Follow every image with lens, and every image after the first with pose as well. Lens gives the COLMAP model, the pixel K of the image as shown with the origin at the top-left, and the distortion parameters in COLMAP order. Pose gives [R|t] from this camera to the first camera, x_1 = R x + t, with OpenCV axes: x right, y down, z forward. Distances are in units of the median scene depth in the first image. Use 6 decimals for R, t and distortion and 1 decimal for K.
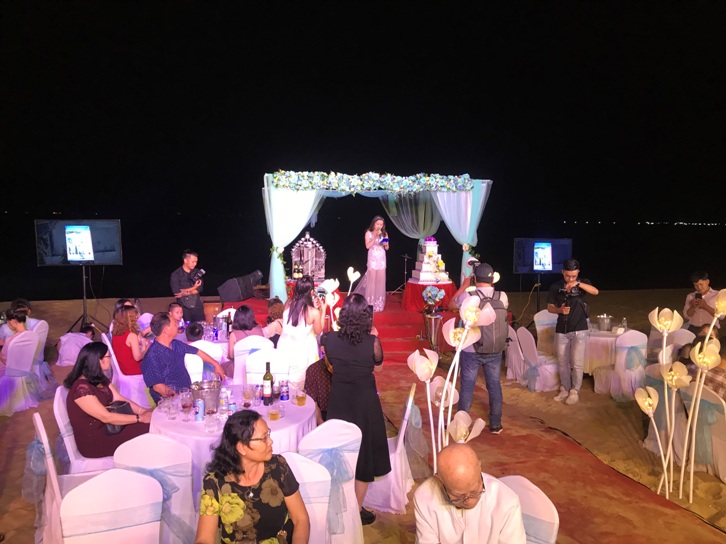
lens RADIAL K [[582.4, 0, 365.5], [0, 582.4, 269.7], [0, 0, 1]] dist [0.028676, -0.036441]
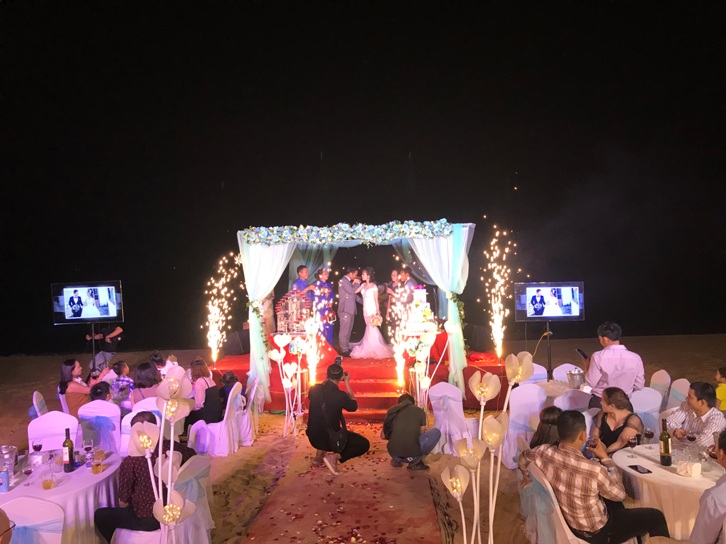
lens RADIAL K [[582.4, 0, 370.8], [0, 582.4, 266.2], [0, 0, 1]] dist [0.028676, -0.036441]
pose [[0.973027, -0.042942, -0.226659, 0.272705], [0.024999, 0.996364, -0.081447, -0.012124], [0.229333, 0.073584, 0.970563, 0.054875]]
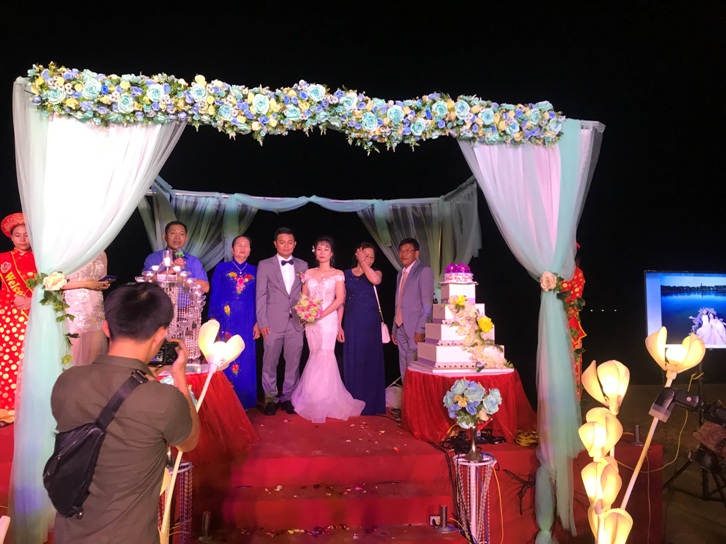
lens RADIAL K [[582.4, 0, 370.0], [0, 582.4, 269.0], [0, 0, 1]] dist [0.028676, -0.036441]
pose [[0.999882, -0.004535, -0.014697, 0.056564], [0.002248, 0.988367, -0.152072, 0.014228], [0.015216, 0.152021, 0.988260, 0.617762]]
